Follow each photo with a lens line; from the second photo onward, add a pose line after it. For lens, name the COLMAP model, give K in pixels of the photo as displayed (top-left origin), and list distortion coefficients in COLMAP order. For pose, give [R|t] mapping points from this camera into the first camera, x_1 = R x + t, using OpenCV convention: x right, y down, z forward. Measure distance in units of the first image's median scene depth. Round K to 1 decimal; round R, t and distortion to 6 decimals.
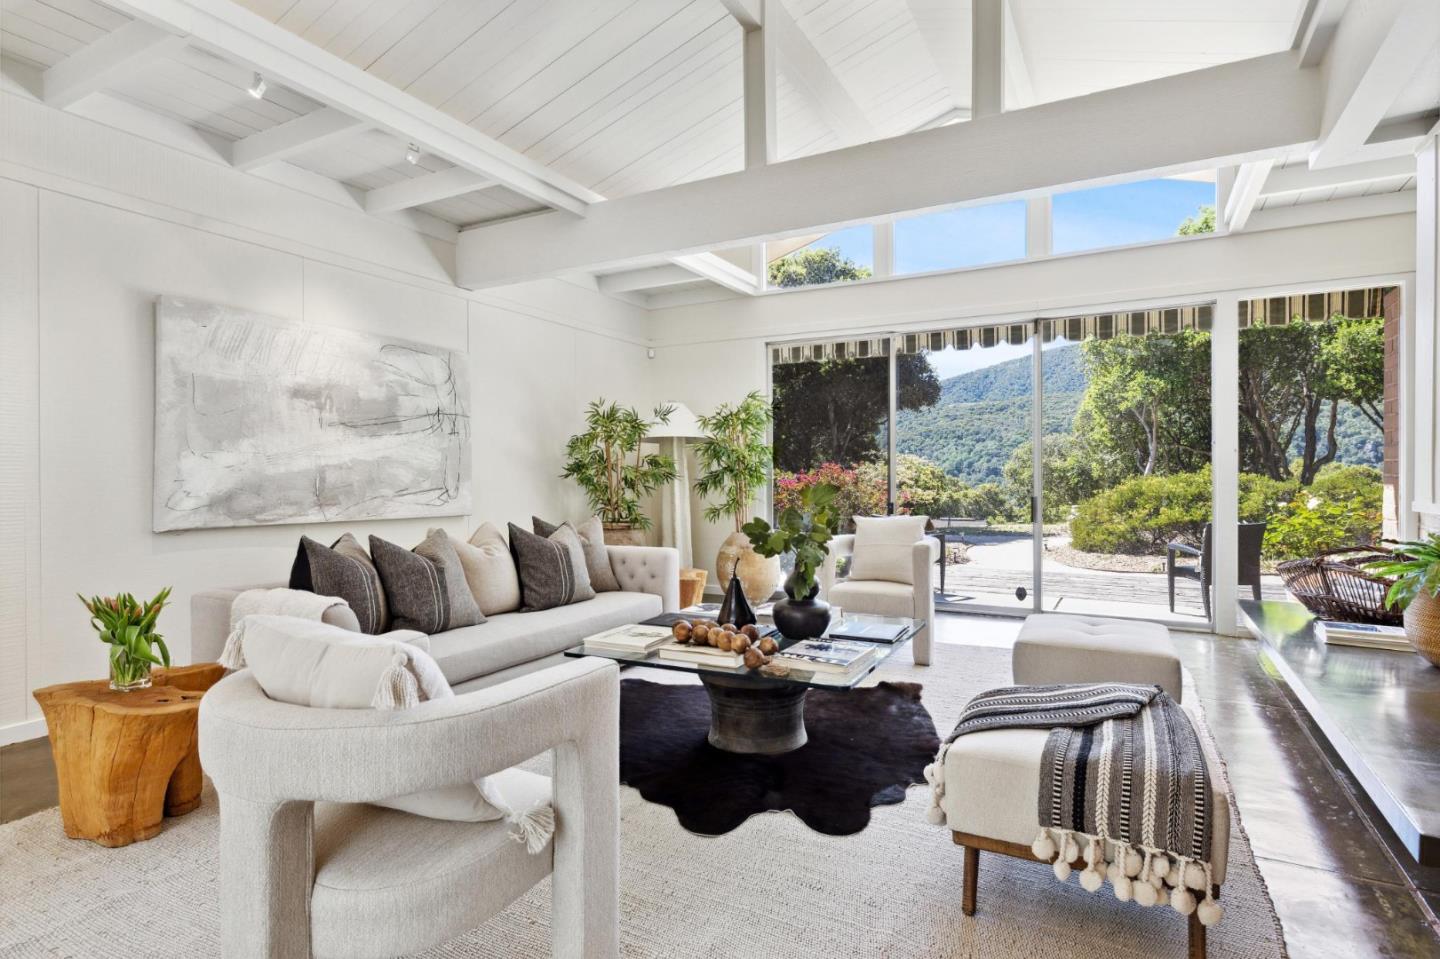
lens RADIAL K [[767.9, 0, 718.2], [0, 767.9, 487.5], [0, 0, 1]] dist [-0.006201, 0.000145]
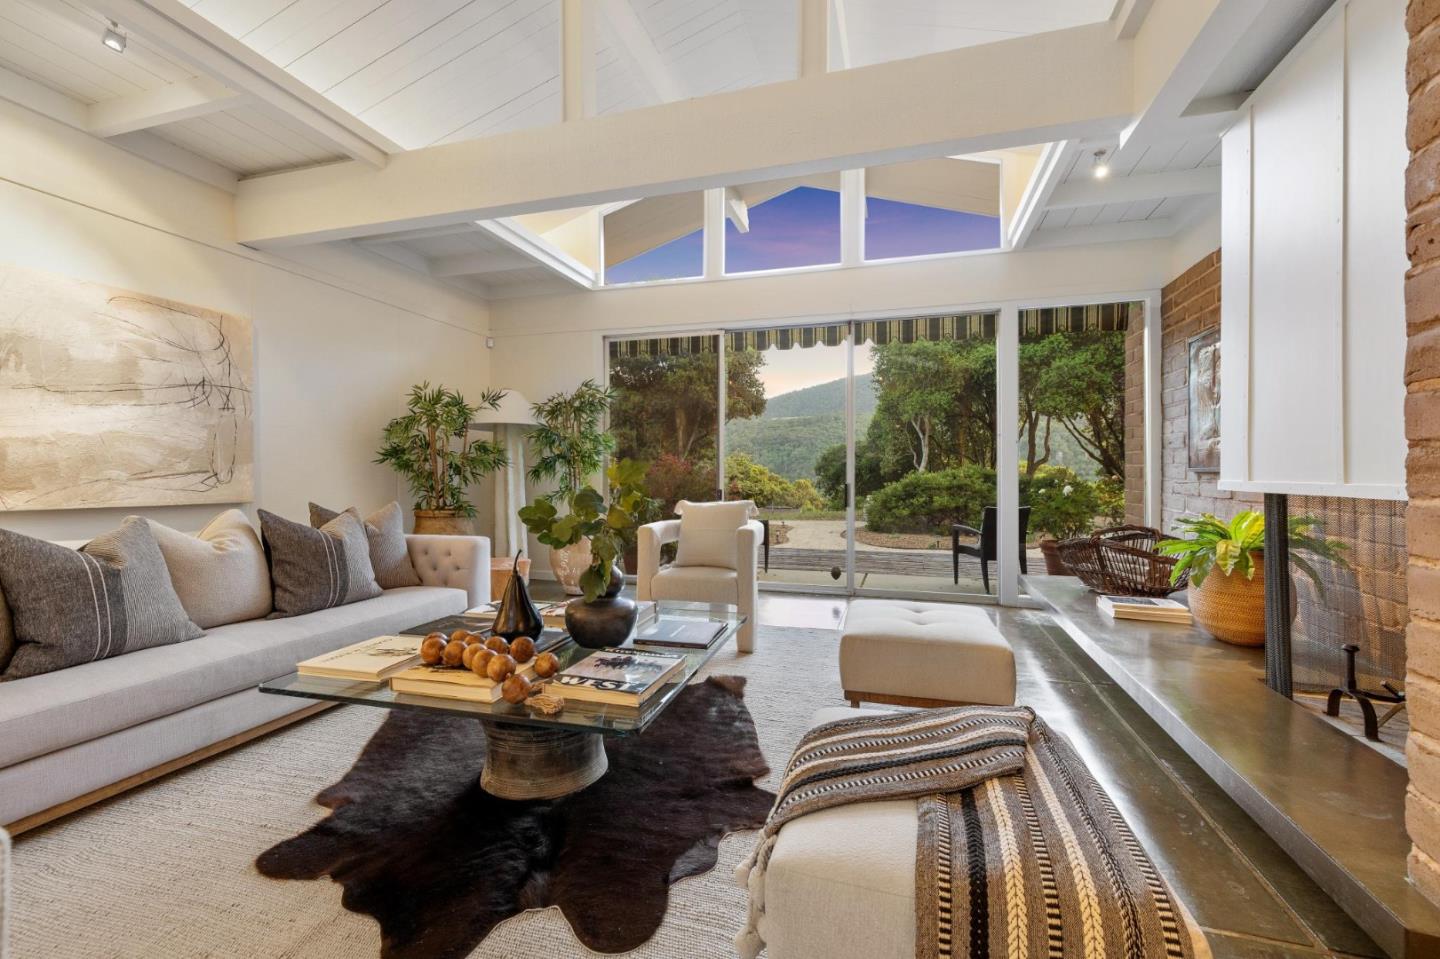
lens RADIAL K [[616.5, 0, 719.1], [0, 616.5, 475.9], [0, 0, 1]] dist [0.004473, -0.000009]
pose [[0.978886, 0.004330, 0.204359, 0.068751], [-0.001914, 0.999926, -0.012019, 0.015431], [-0.204396, 0.011374, 0.978822, 0.227811]]
